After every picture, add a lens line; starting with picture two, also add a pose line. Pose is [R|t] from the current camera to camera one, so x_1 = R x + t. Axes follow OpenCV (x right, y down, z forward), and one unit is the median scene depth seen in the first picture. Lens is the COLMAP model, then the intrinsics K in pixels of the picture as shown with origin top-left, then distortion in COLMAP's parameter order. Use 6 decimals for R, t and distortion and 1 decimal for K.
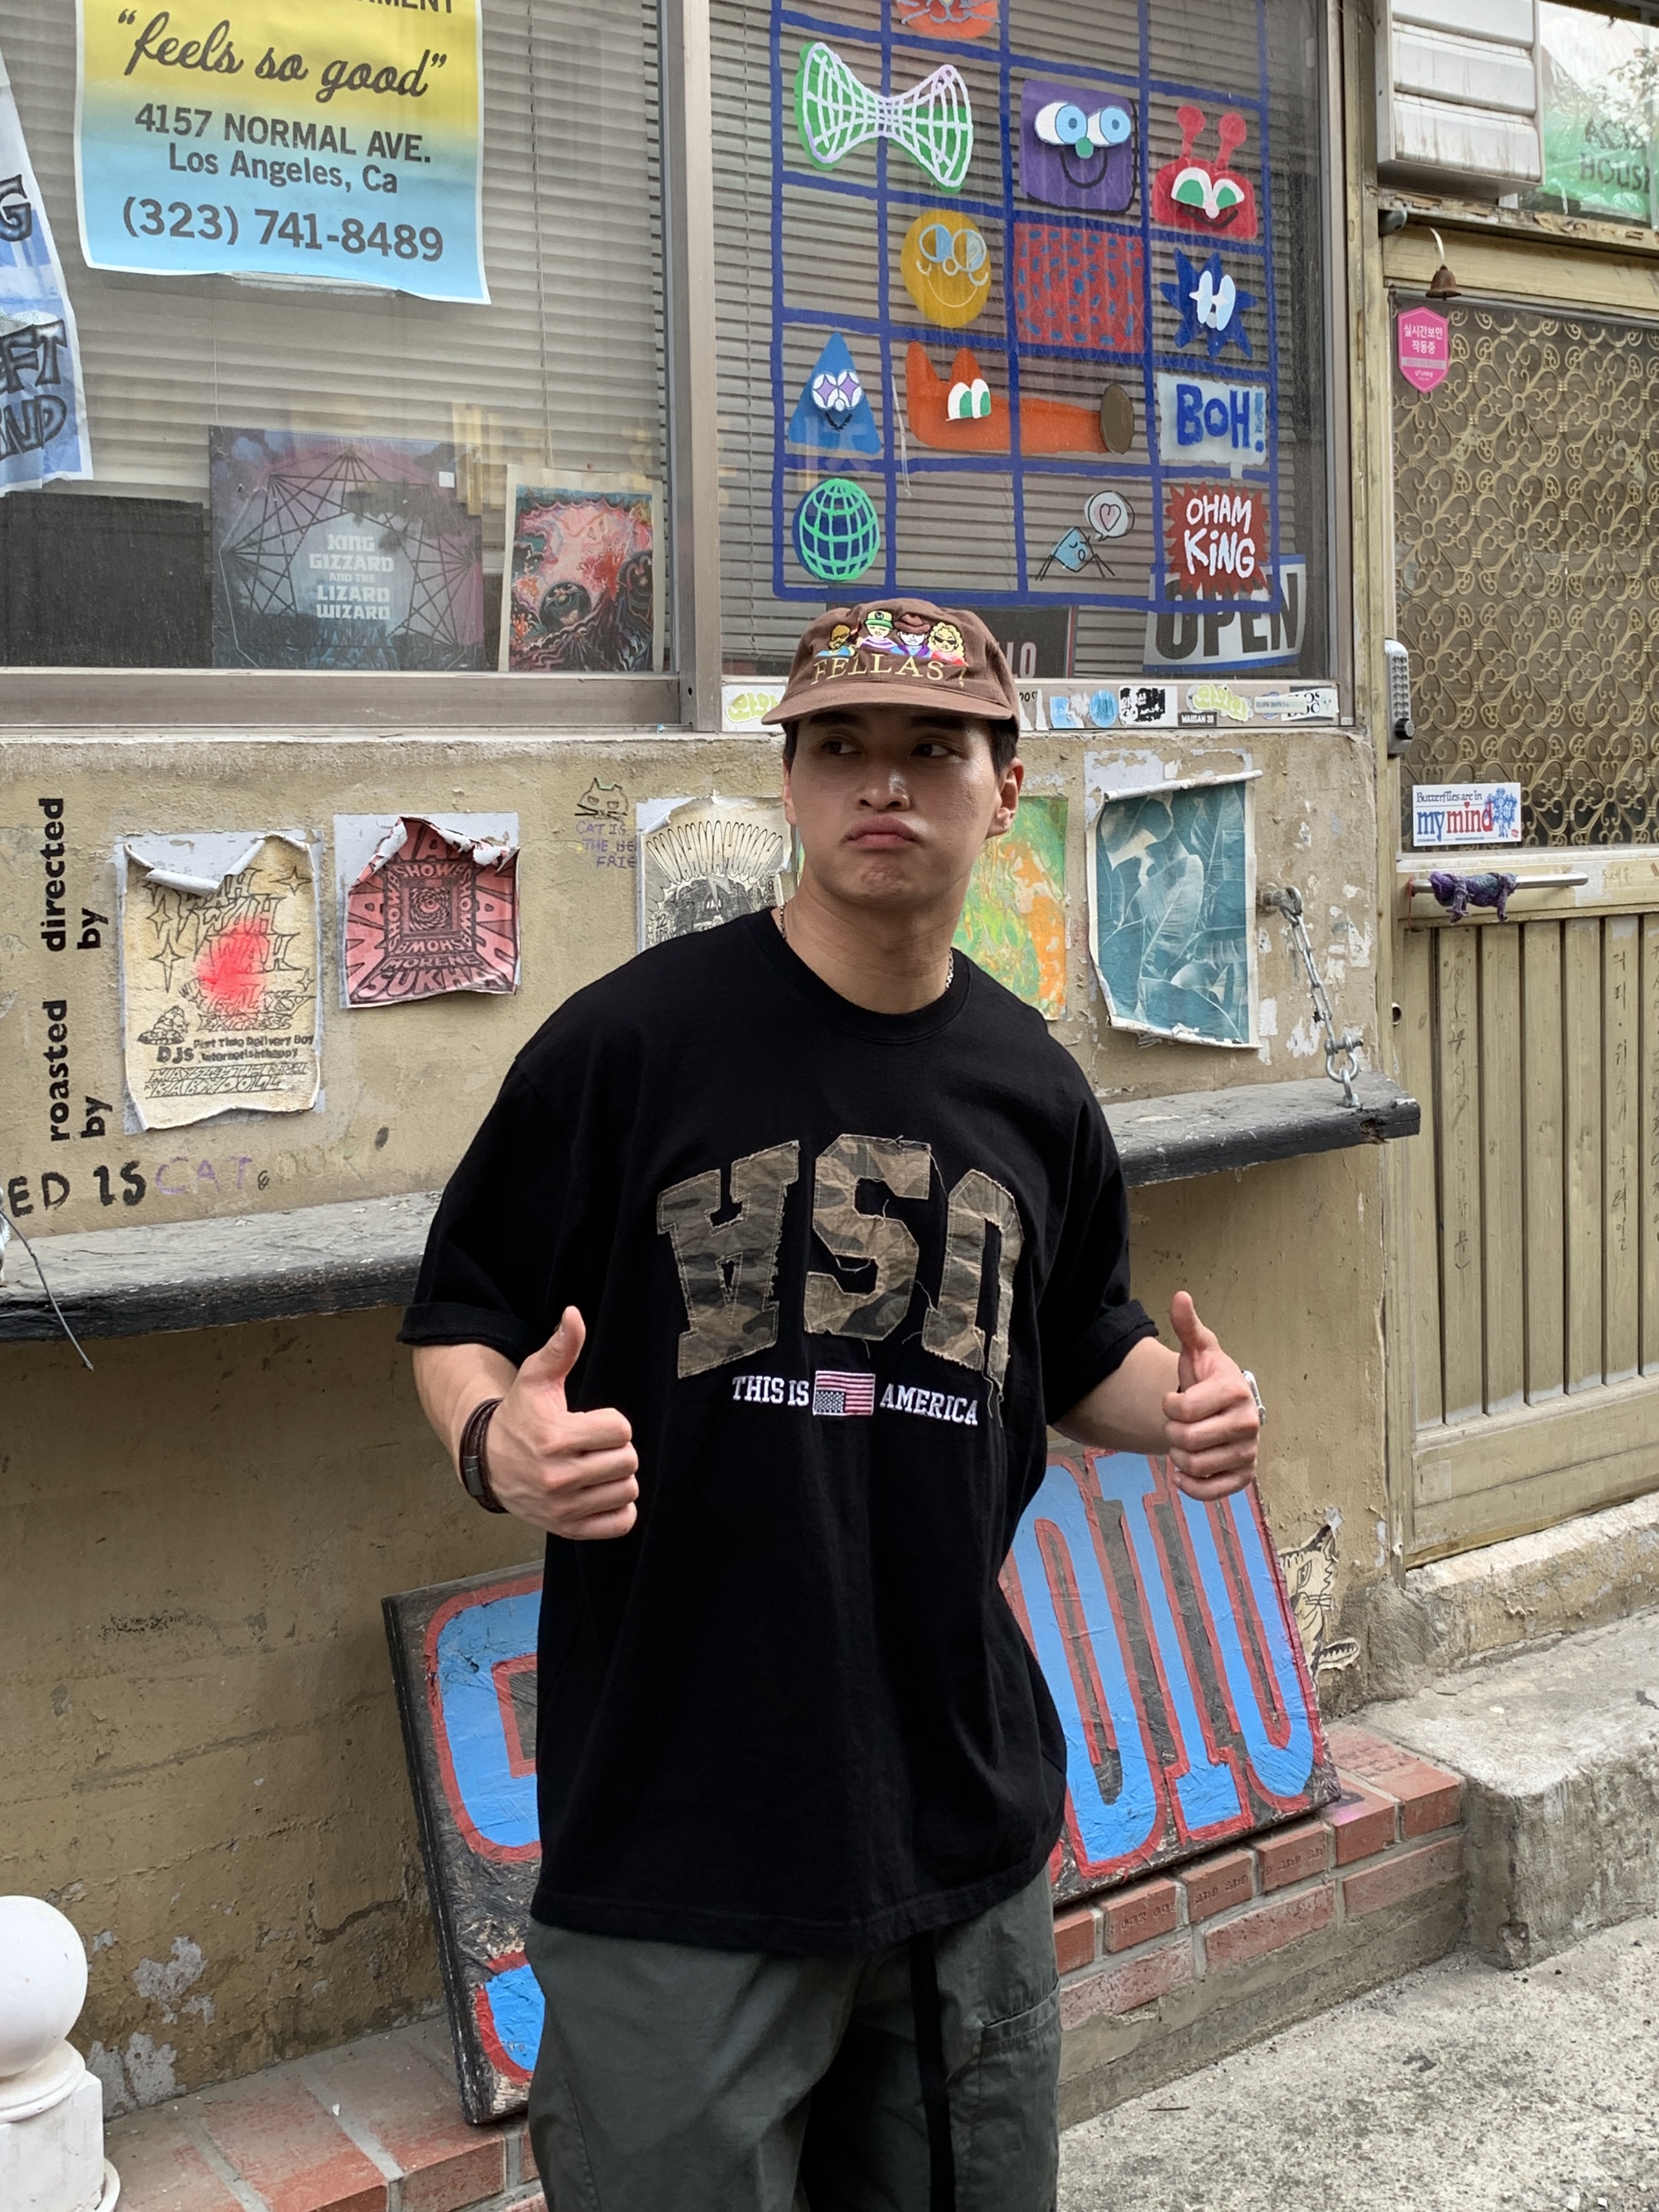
lens RADIAL K [[2264.8, 0, 839.9], [0, 2264.8, 872.9], [0, 0, 1]] dist [0.134031, -0.363048]
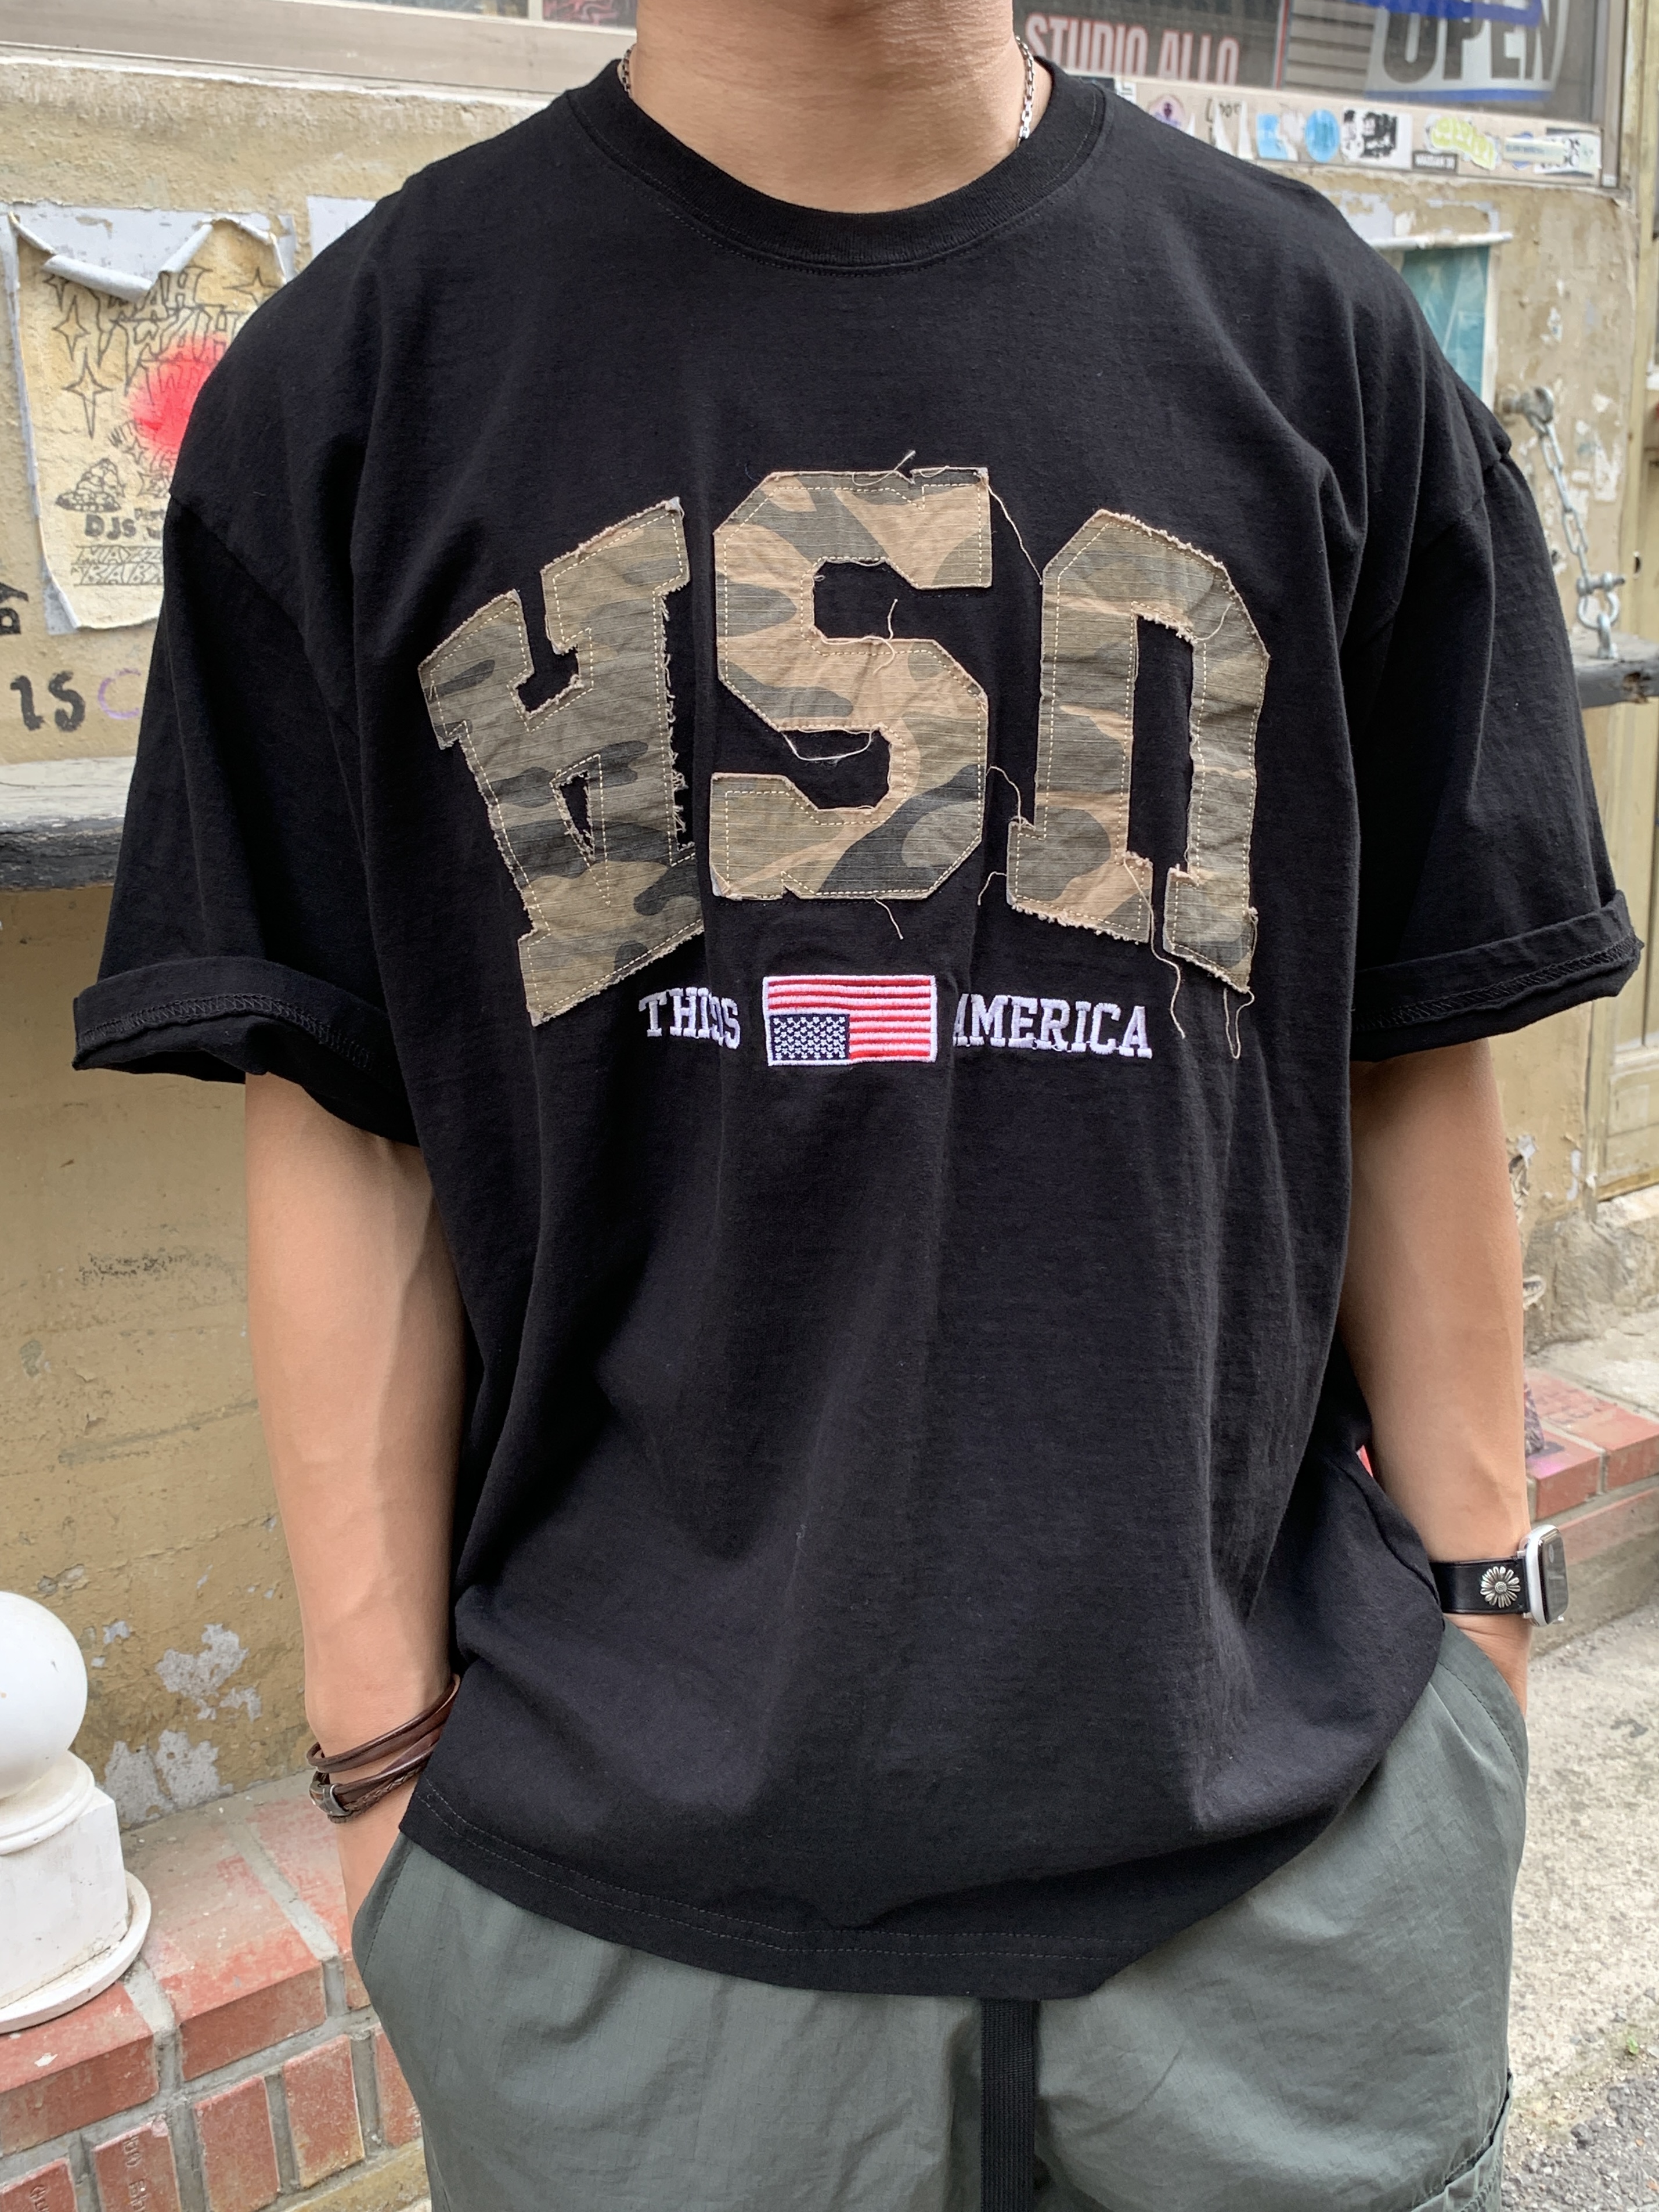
lens RADIAL K [[2237.5, 0, 869.1], [0, 2237.5, 1066.7], [0, 0, 1]] dist [-0.016459, -0.000999]
pose [[0.999823, -0.003506, -0.018487, -0.025359], [0.007626, 0.973674, 0.227816, 0.063562], [0.017202, -0.227916, 0.973529, 0.195995]]
